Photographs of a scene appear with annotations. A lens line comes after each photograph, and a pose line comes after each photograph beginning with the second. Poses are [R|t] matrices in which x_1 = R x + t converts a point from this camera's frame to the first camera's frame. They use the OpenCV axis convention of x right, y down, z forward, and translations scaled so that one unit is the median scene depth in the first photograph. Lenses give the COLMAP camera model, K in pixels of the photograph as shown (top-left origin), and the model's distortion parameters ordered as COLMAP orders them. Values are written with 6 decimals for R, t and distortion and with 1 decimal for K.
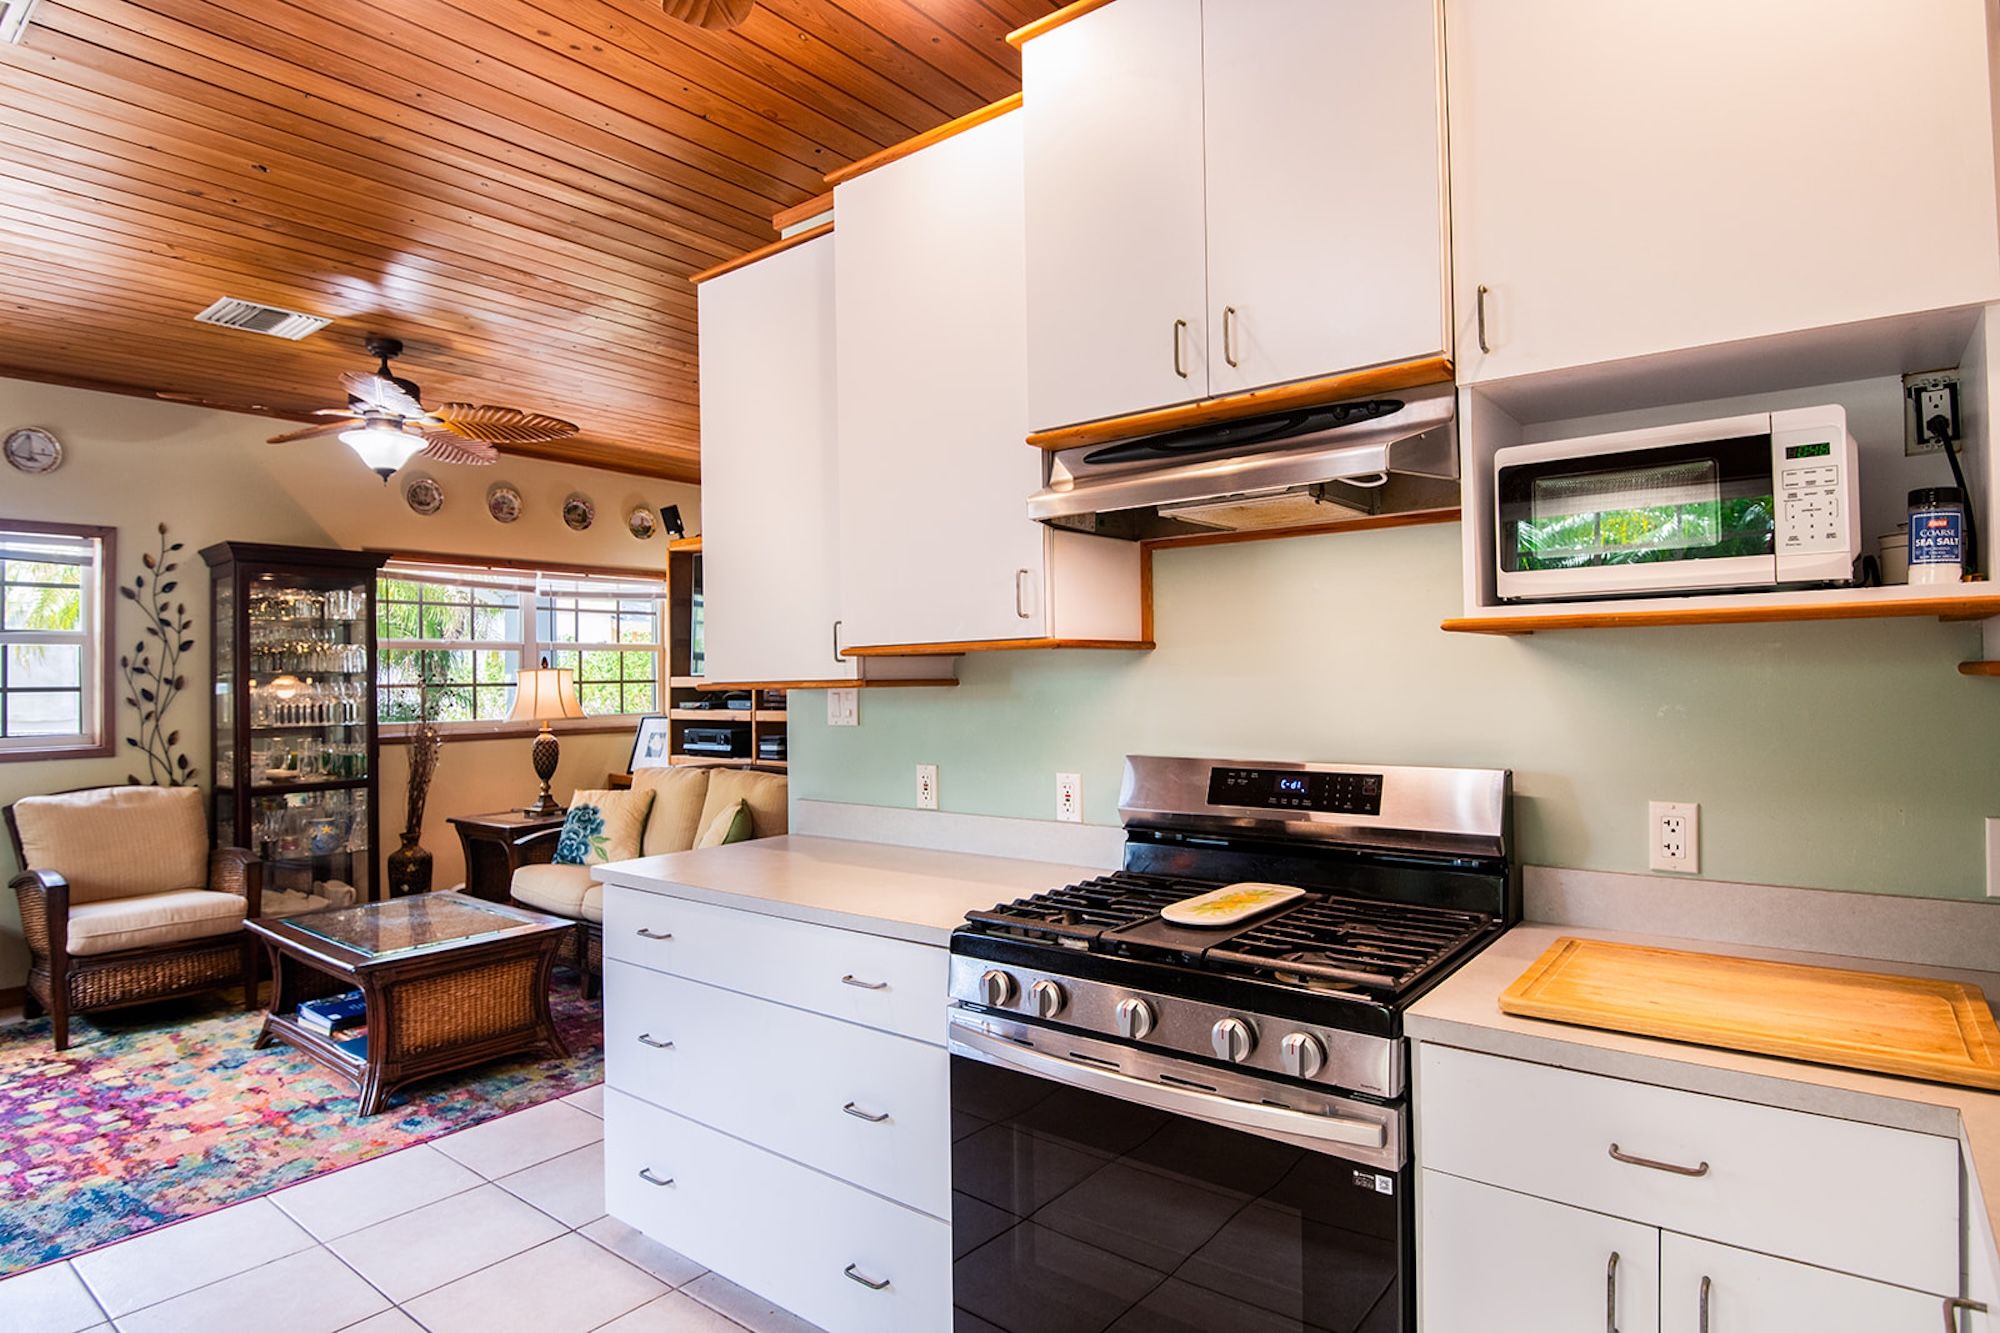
lens RADIAL K [[1097.3, 0, 1000.7], [0, 1097.3, 674.0], [0, 0, 1]] dist [-0.019305, -0.000608]
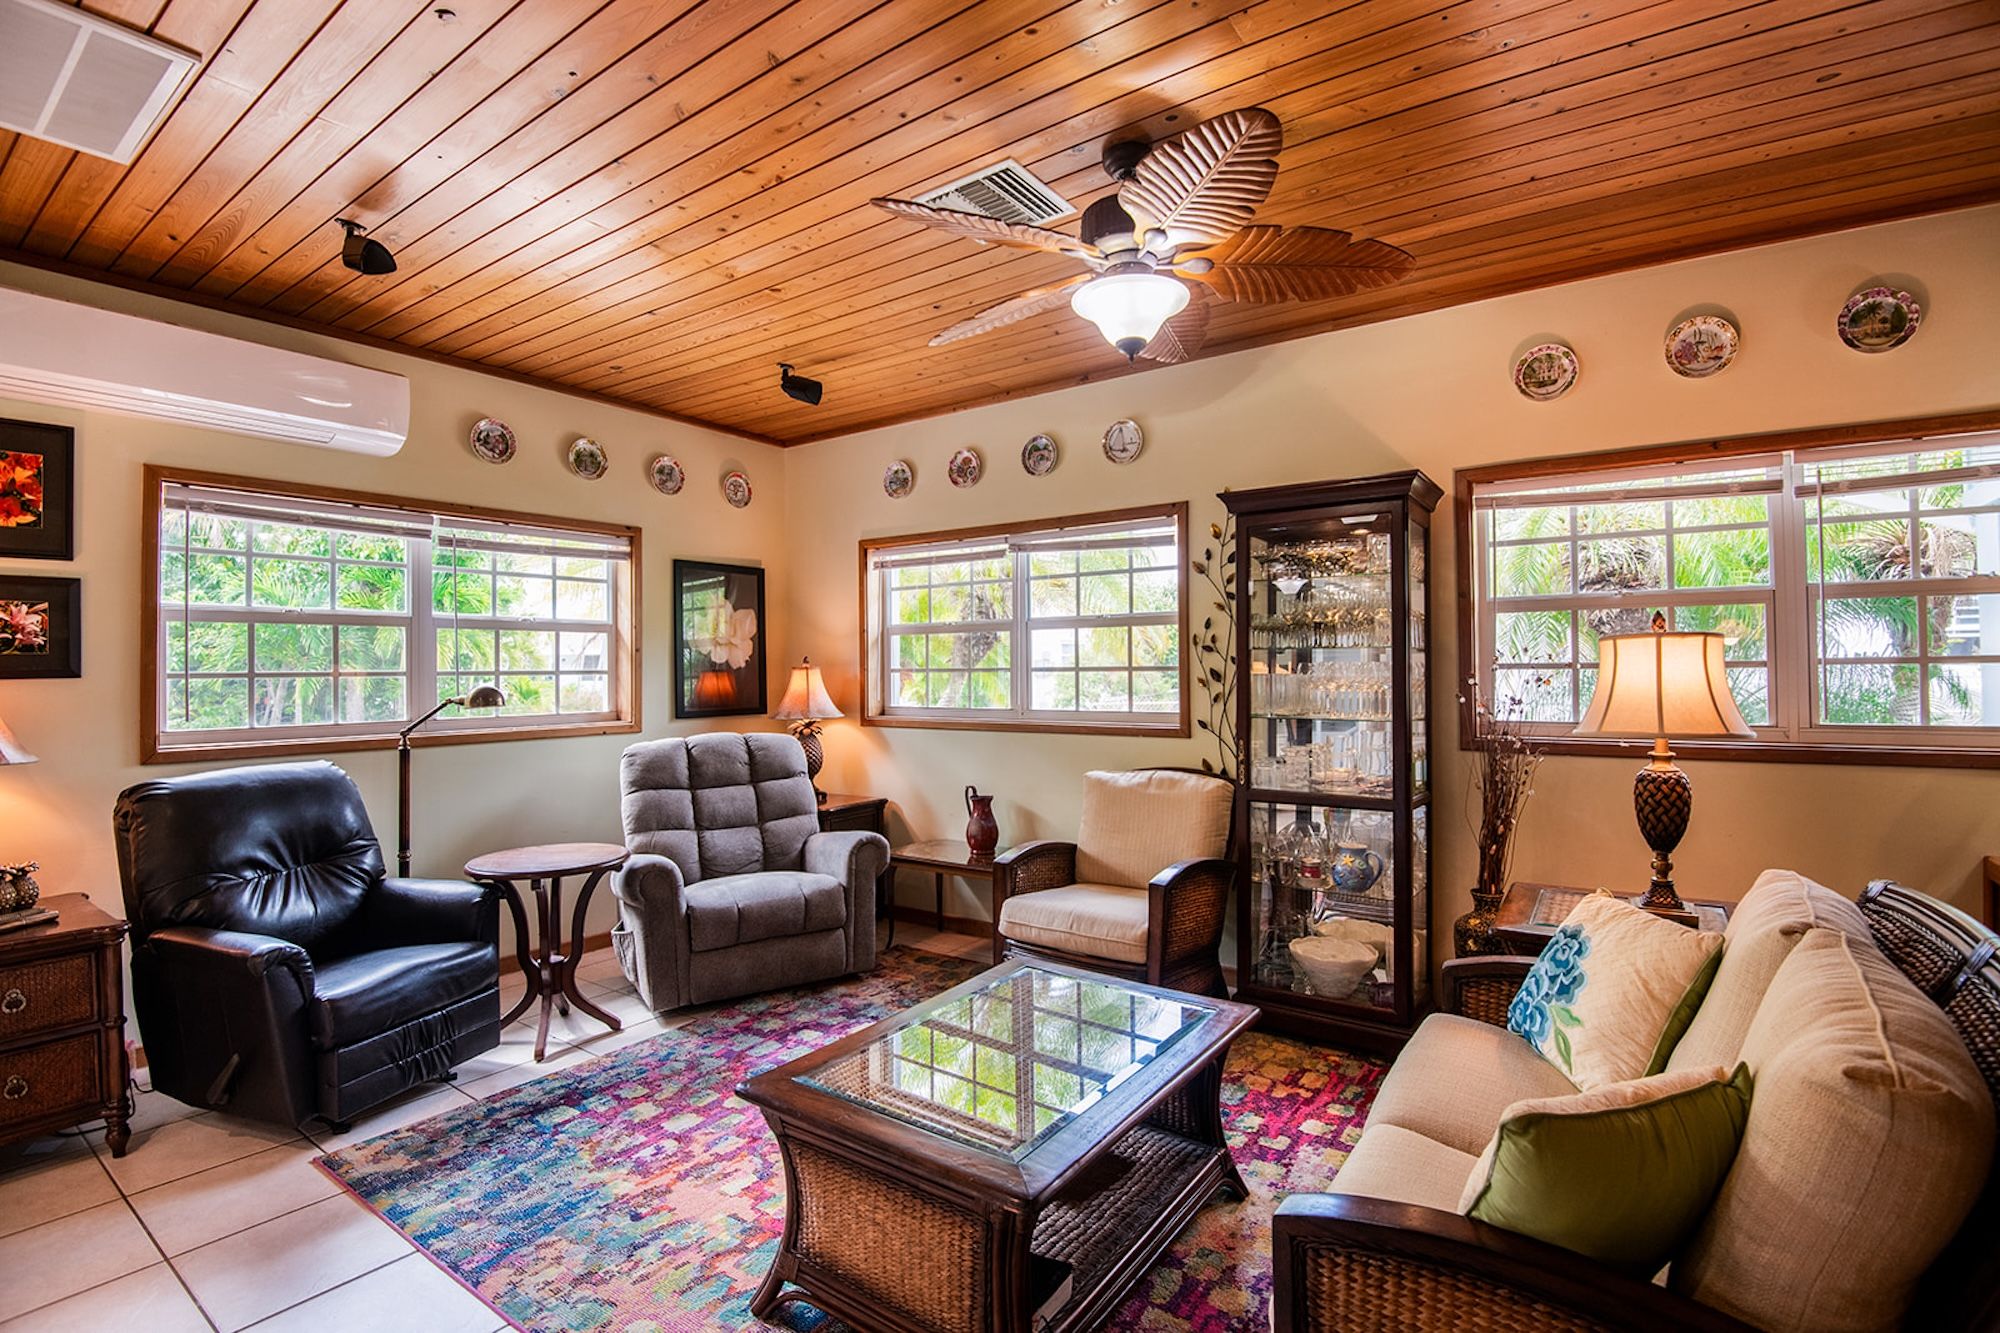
lens RADIAL K [[918.7, 0, 997.9], [0, 918.7, 655.1], [0, 0, 1]] dist [0.000749, -0.031539]
pose [[0.048958, -0.005545, -0.998785, -0.007262], [0.011446, 0.999922, -0.004990, 0.004076], [0.998735, -0.011188, 0.049017, 0.783327]]
